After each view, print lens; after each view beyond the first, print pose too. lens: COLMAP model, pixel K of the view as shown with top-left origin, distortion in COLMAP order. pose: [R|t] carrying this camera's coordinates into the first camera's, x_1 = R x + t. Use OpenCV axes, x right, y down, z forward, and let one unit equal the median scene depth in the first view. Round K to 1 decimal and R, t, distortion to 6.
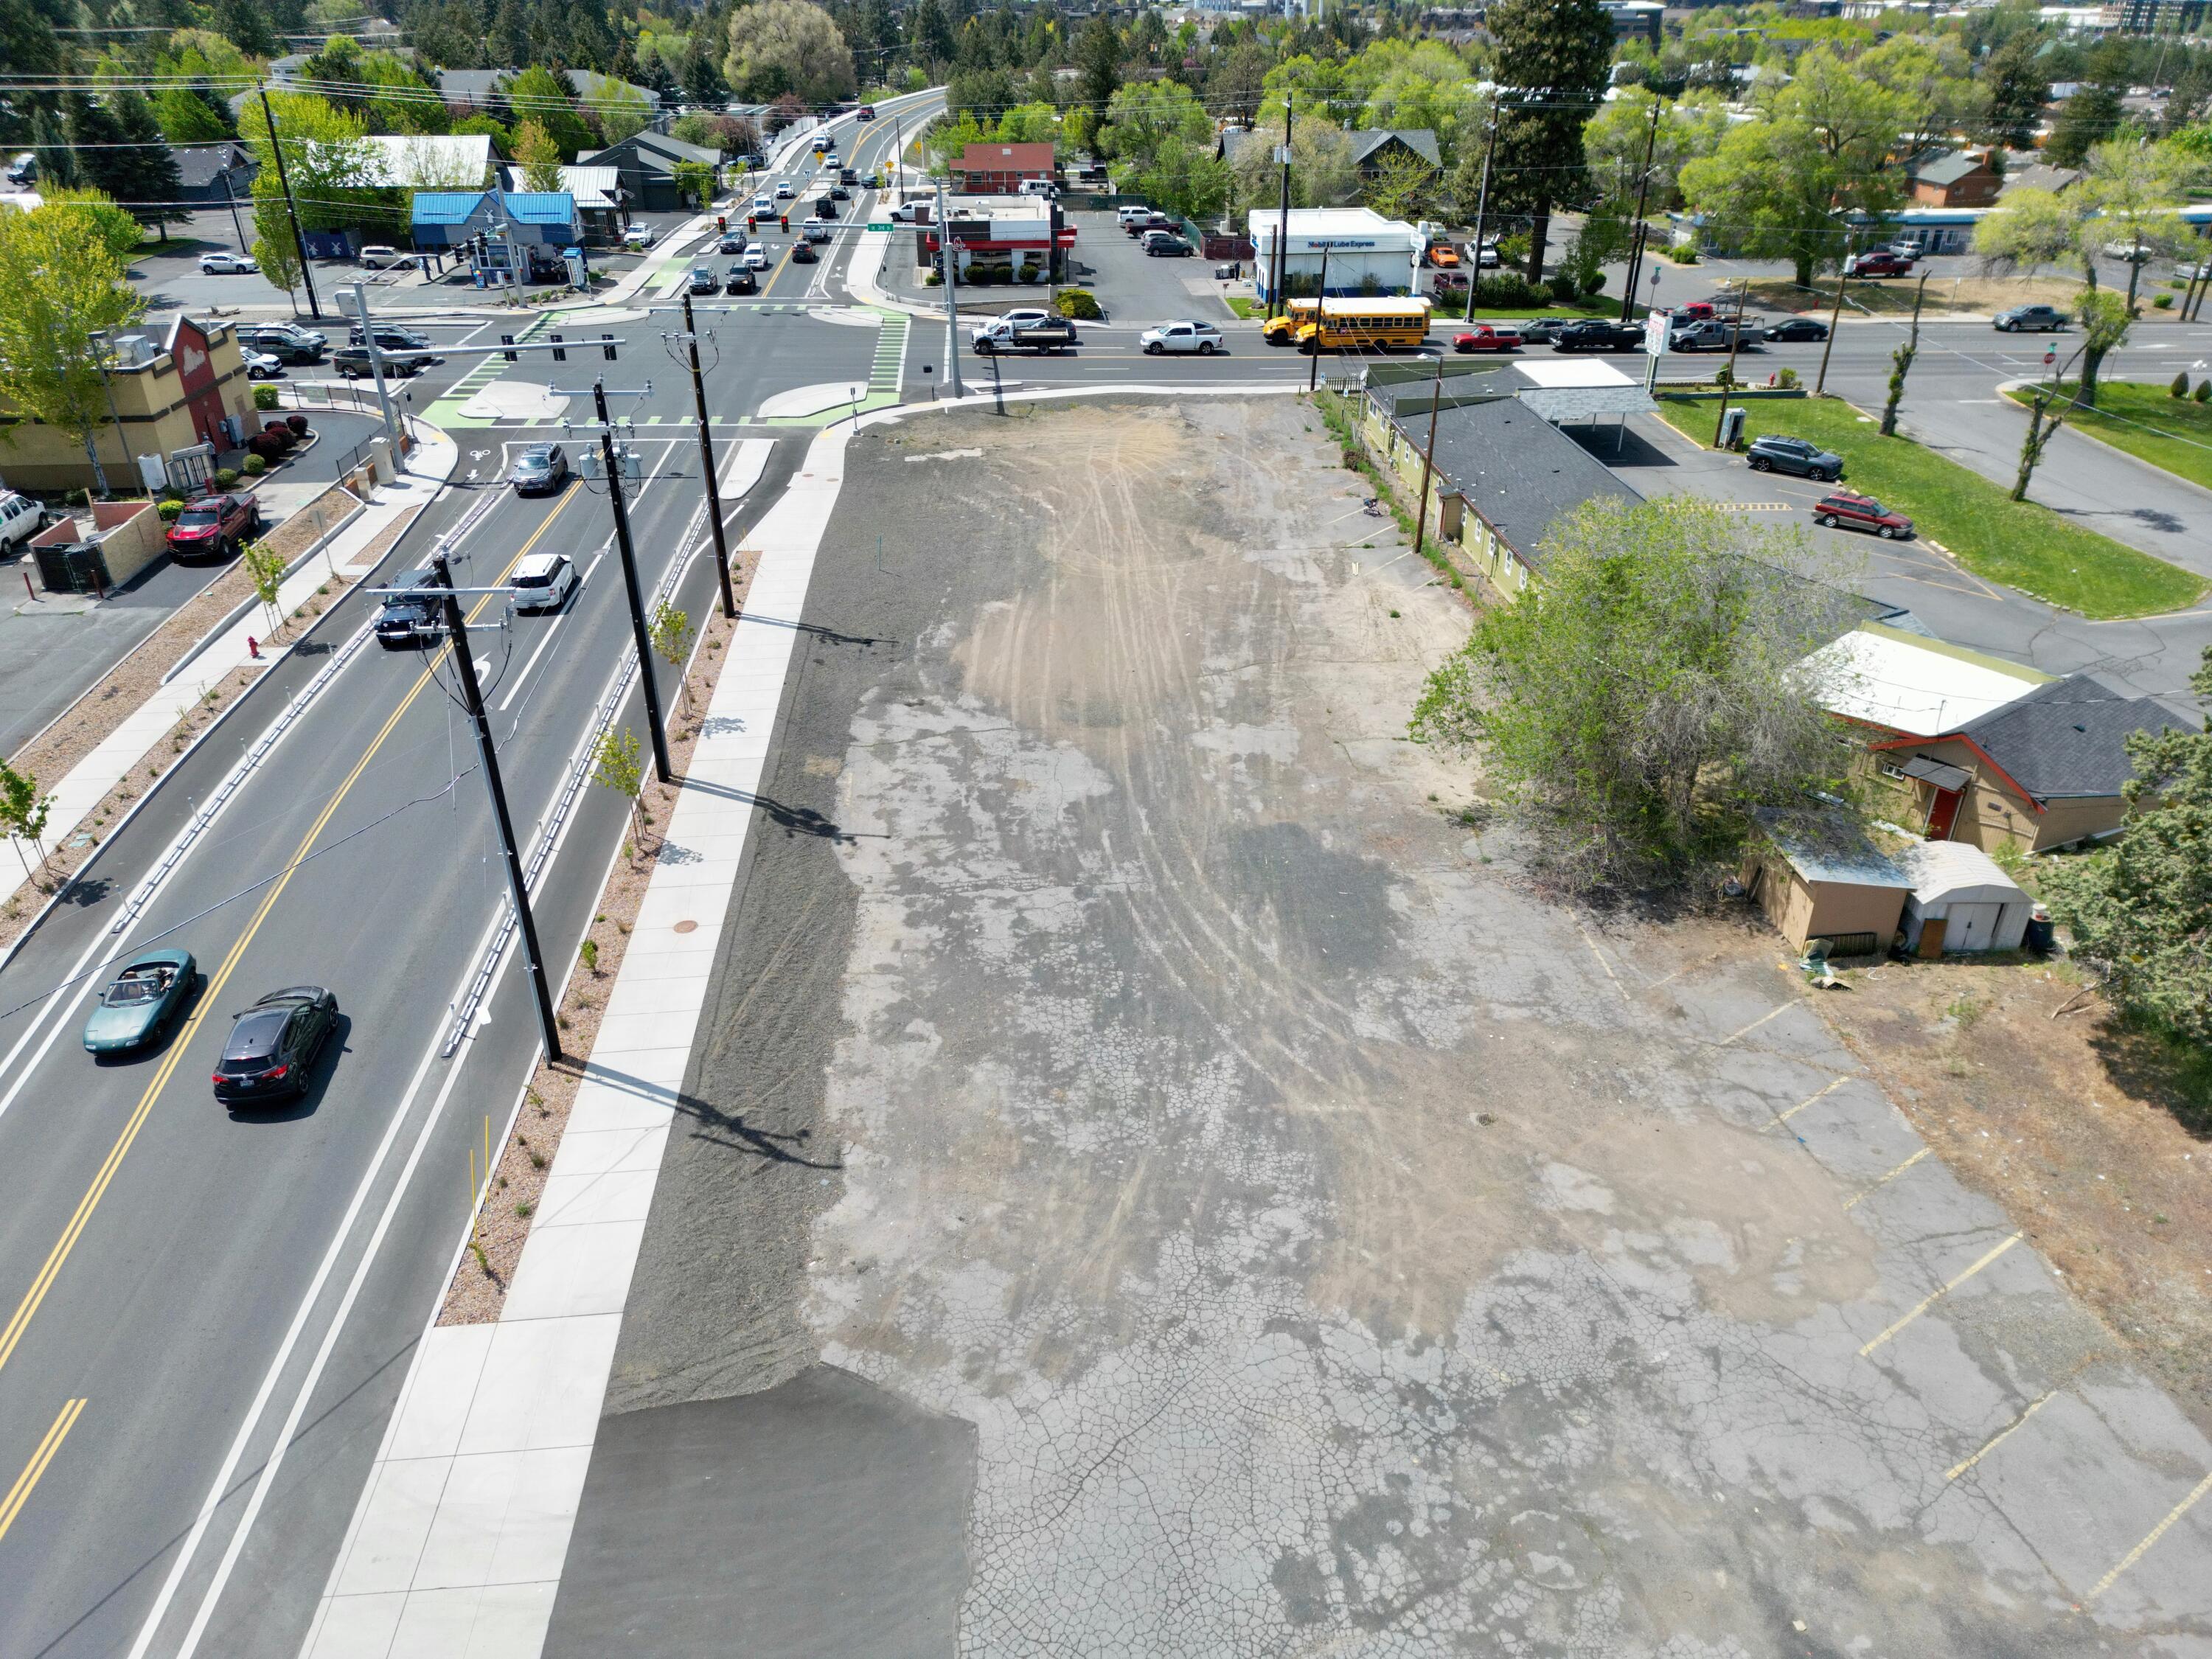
lens RADIAL K [[1534.1, 0, 1107.9], [0, 1534.1, 827.3], [0, 0, 1]] dist [0.069490, -0.061018]
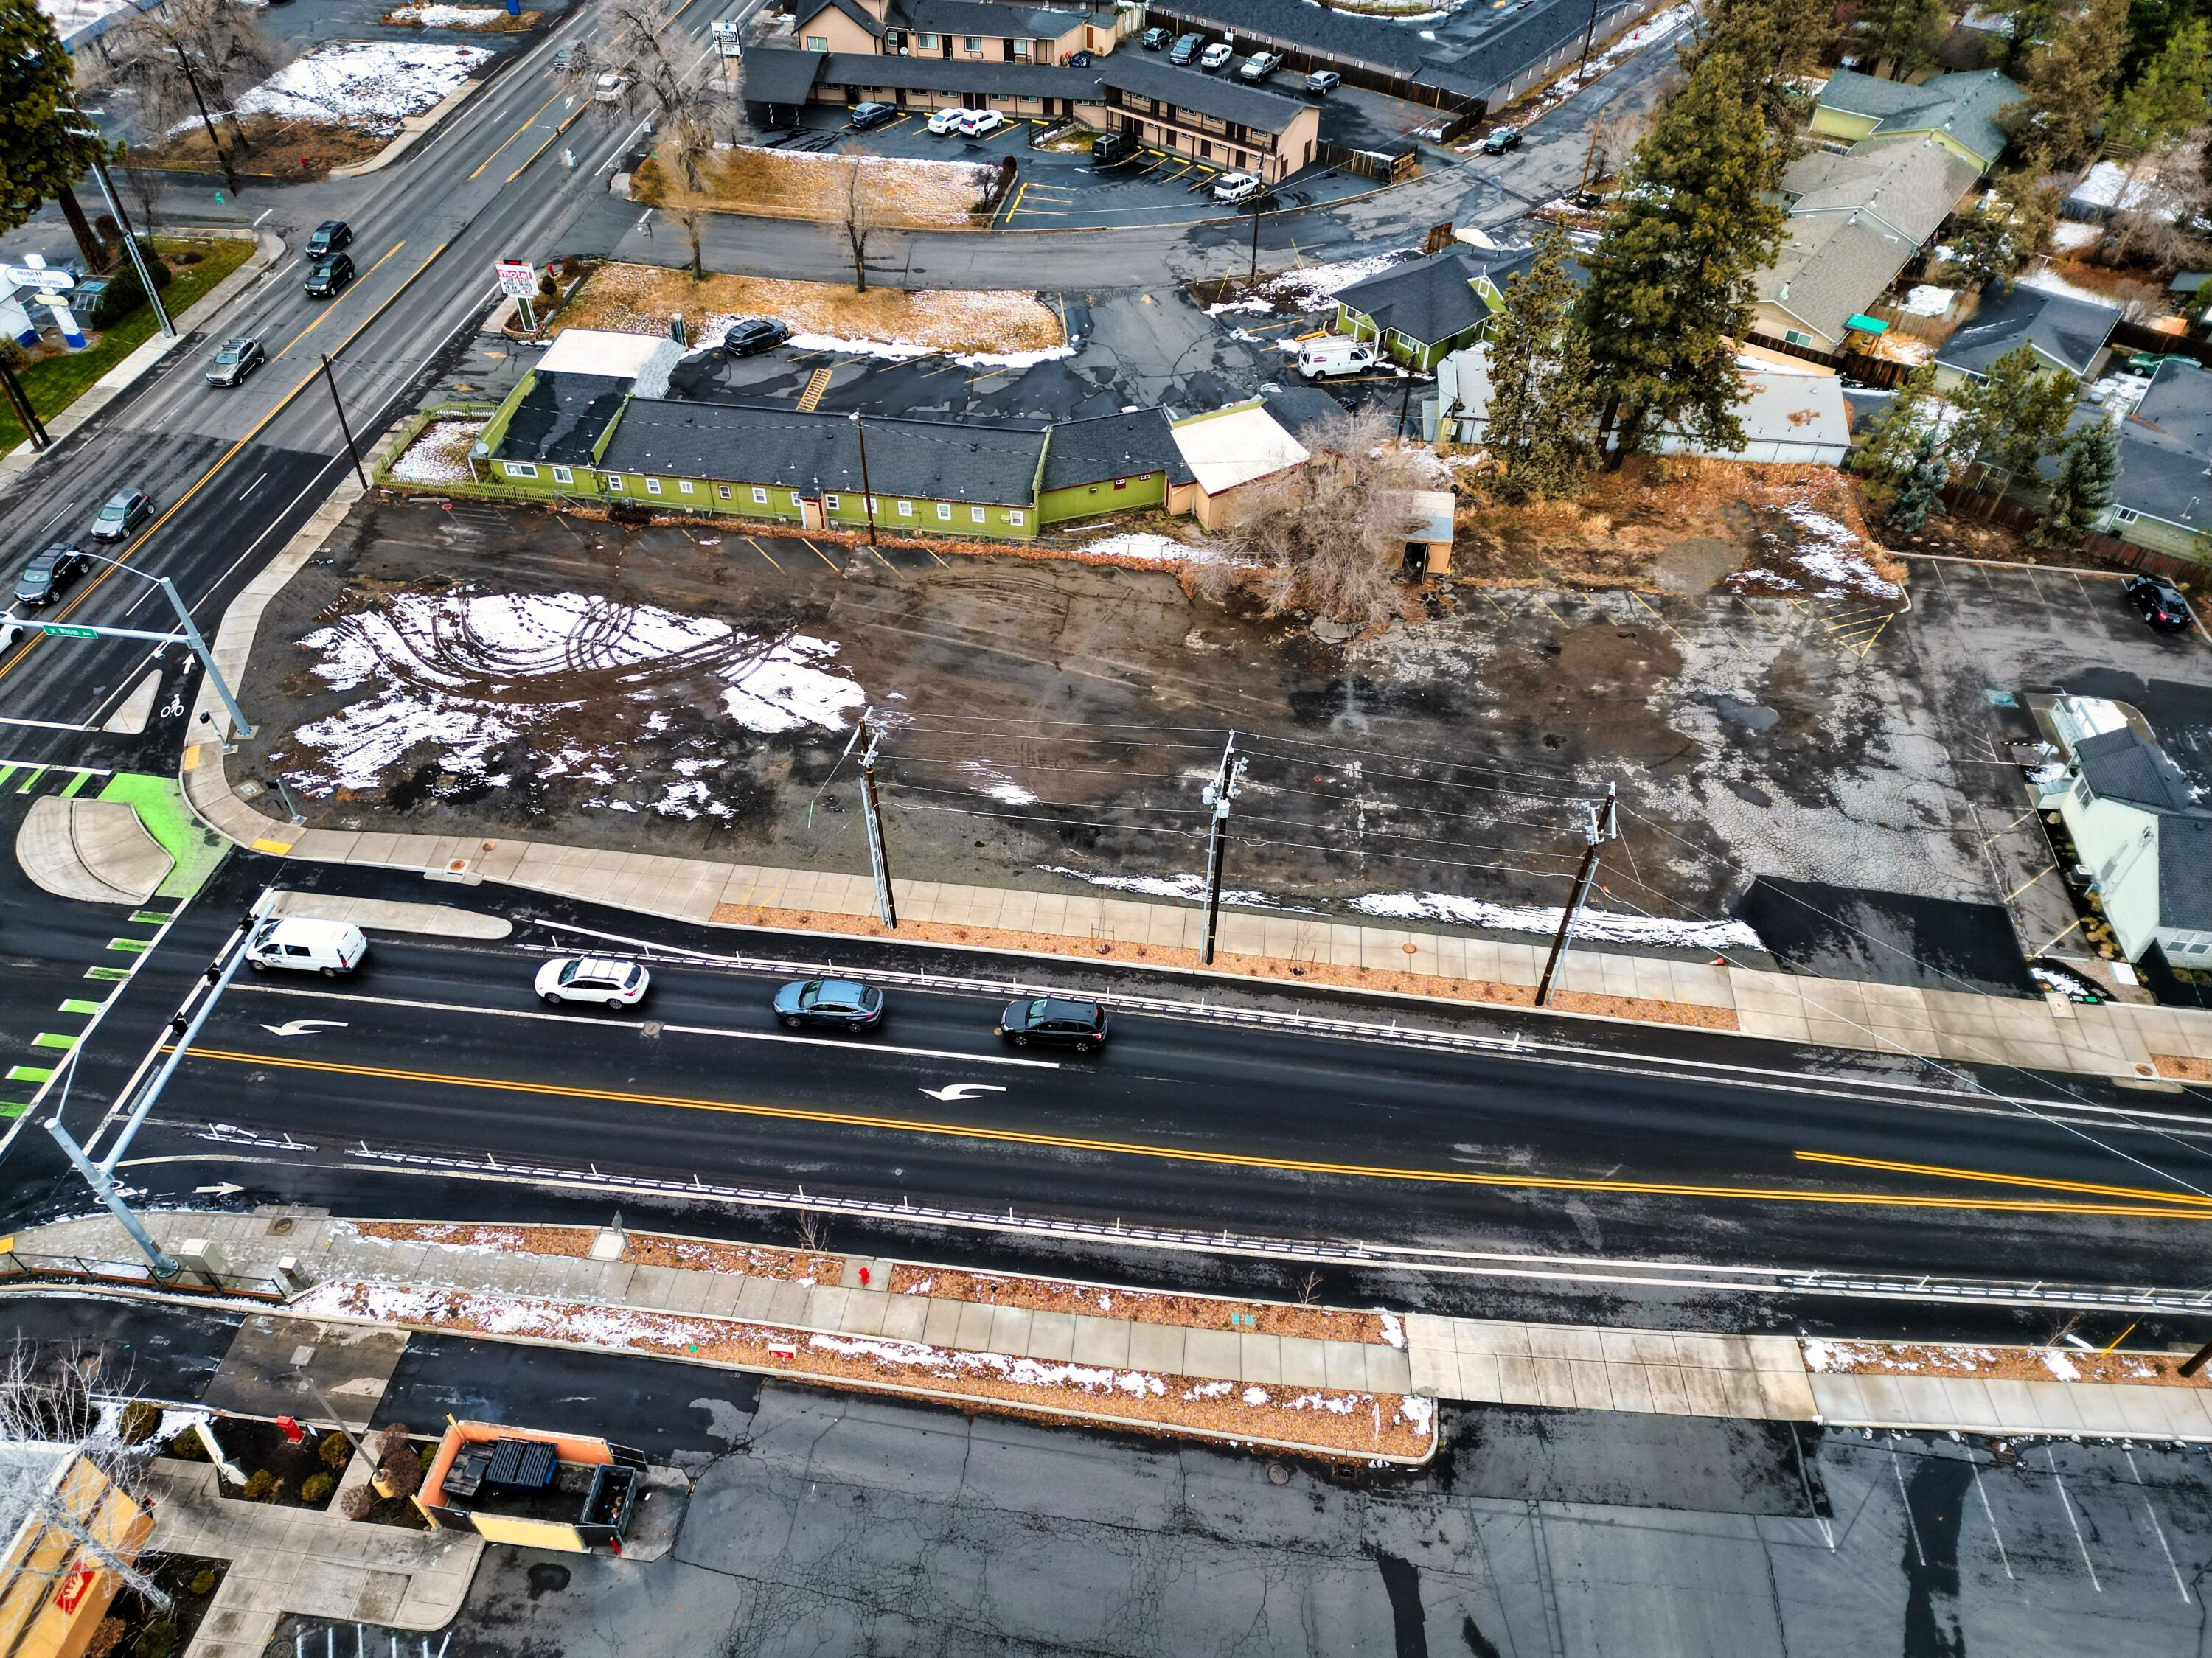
lens RADIAL K [[1534.0, 0, 1107.9], [0, 1534.0, 826.8], [0, 0, 1]] dist [0.069490, -0.061018]
pose [[0.195108, -0.688014, 0.698978, -1.287506], [0.460482, 0.693501, 0.554087, -0.997955], [-0.865961, 0.213760, 0.452126, 0.475771]]
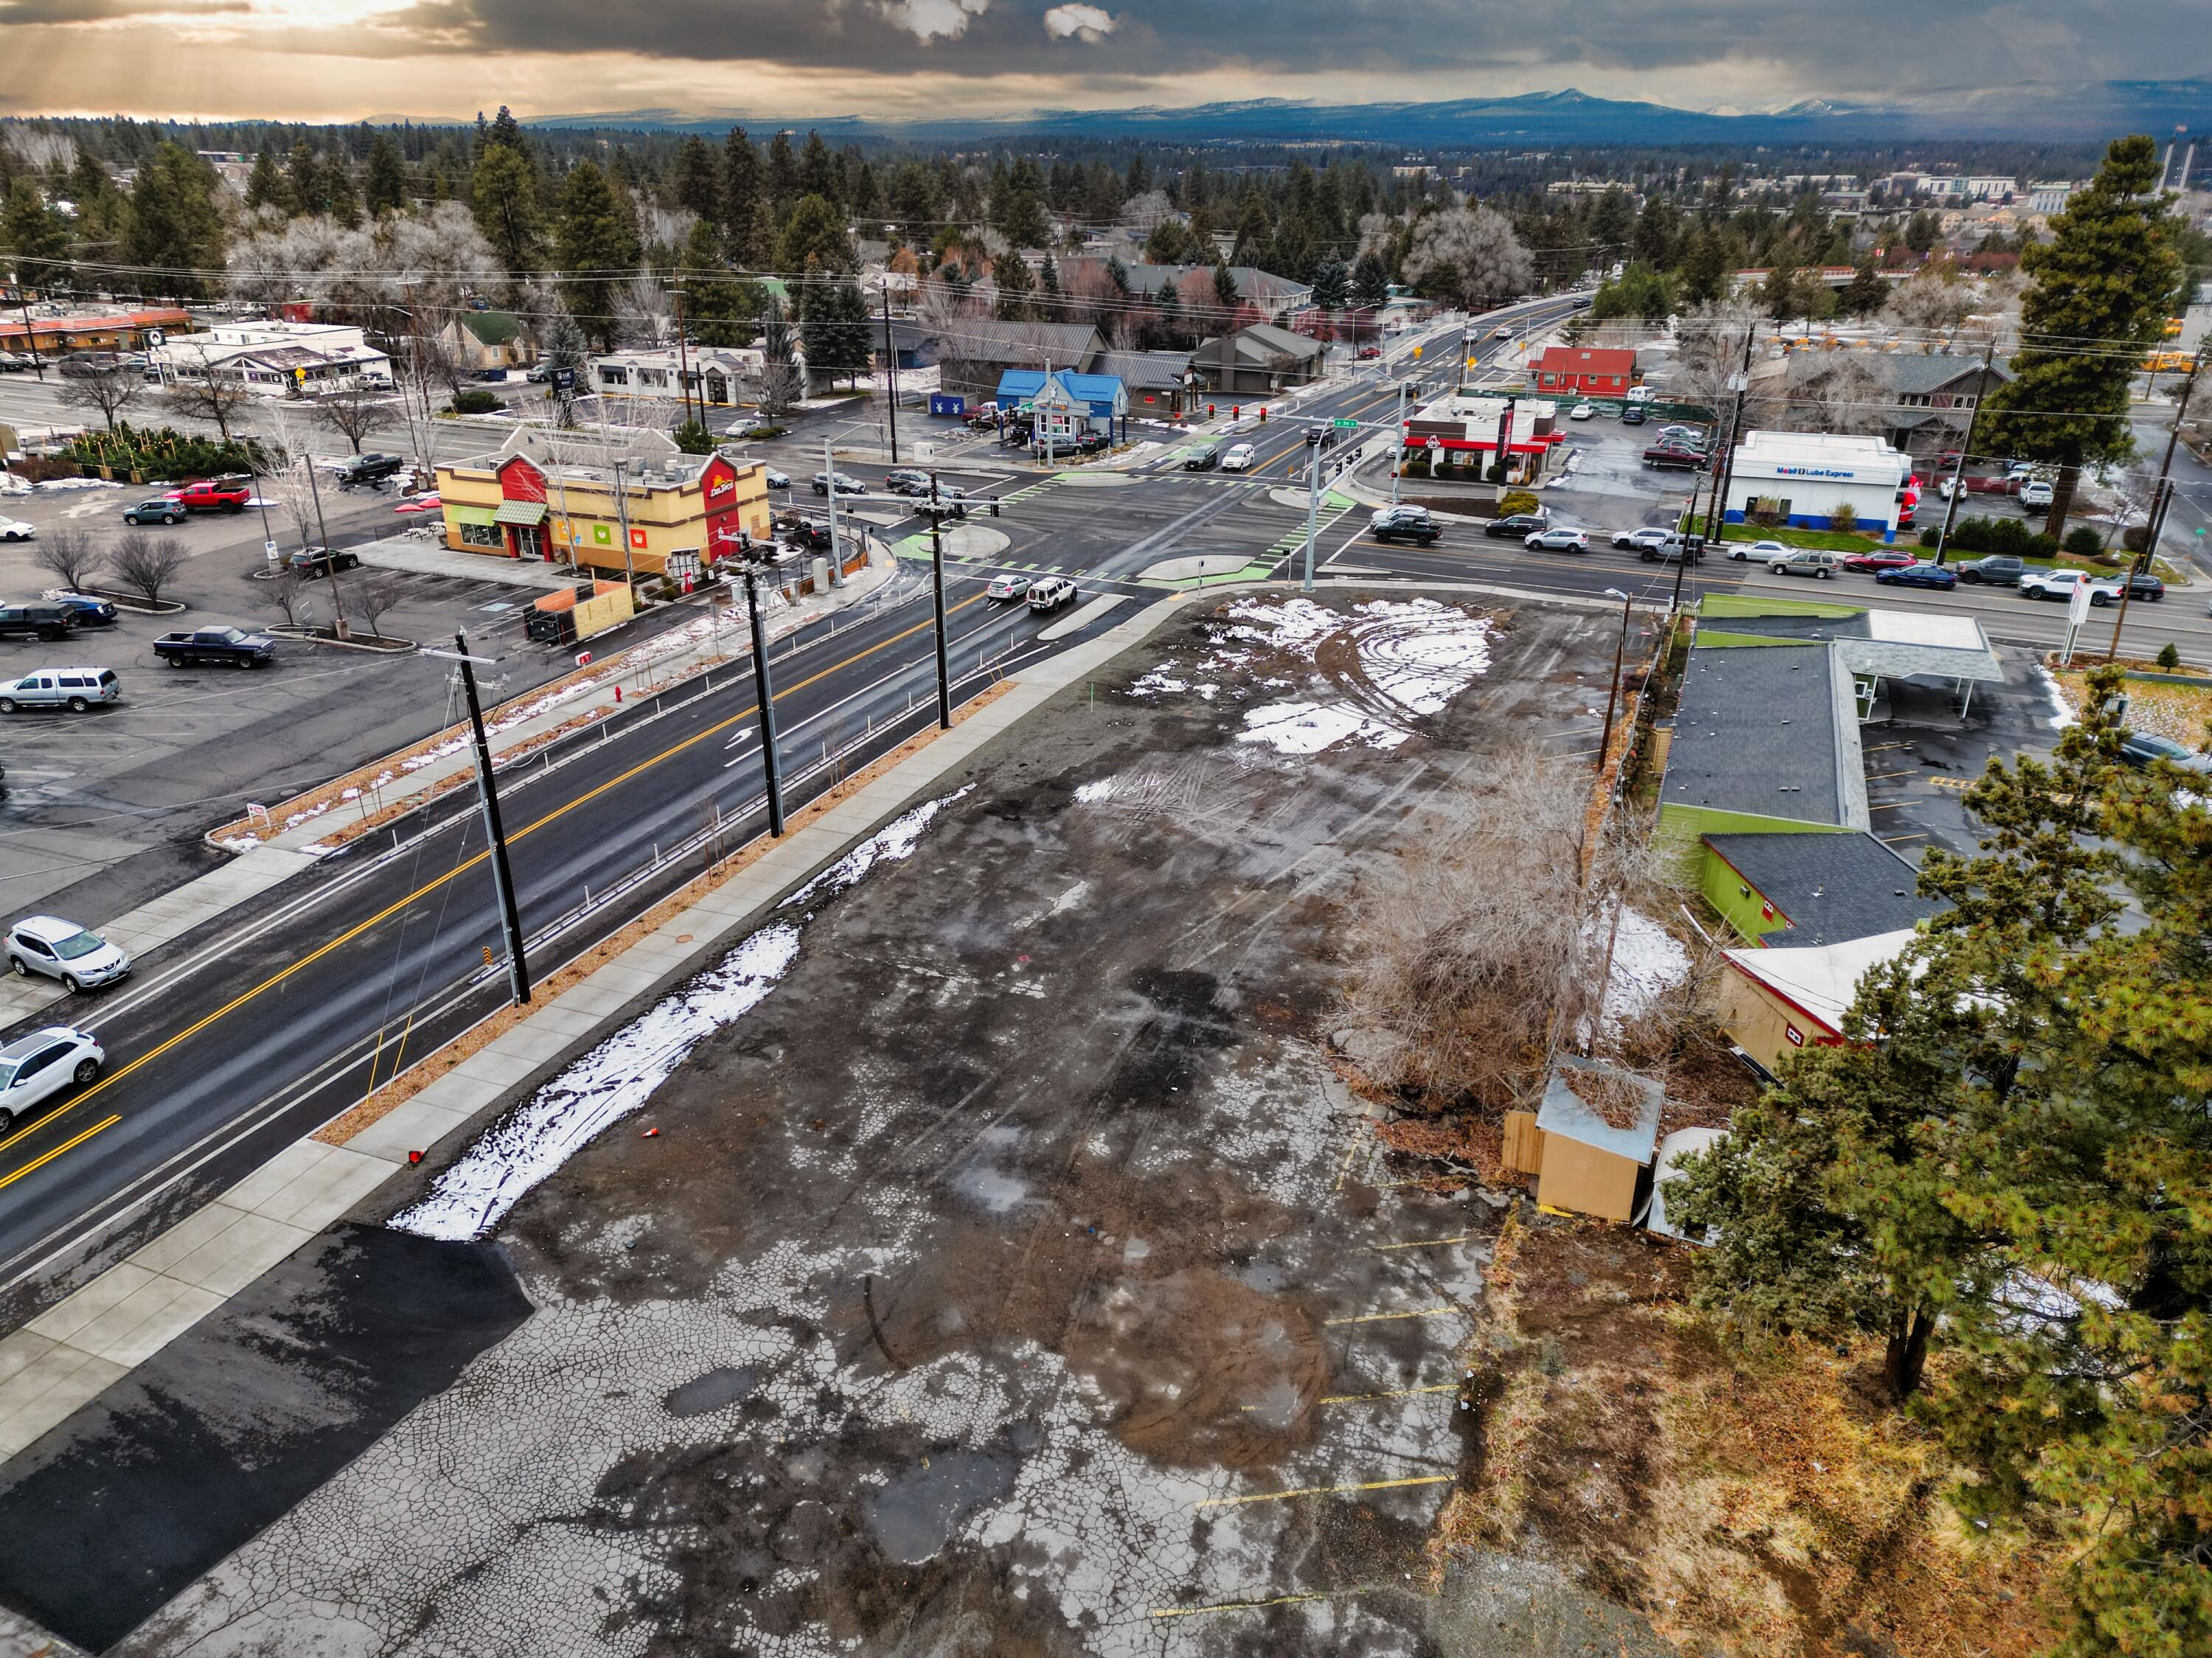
lens RADIAL K [[1530.8, 0, 1108.3], [0, 1530.8, 838.4], [0, 0, 1]] dist [0.072166, -0.065592]
pose [[0.894055, 0.185992, -0.407520, 0.520797], [-0.223081, 0.973761, -0.044992, -0.036519], [0.388459, 0.131135, 0.912087, -0.055582]]
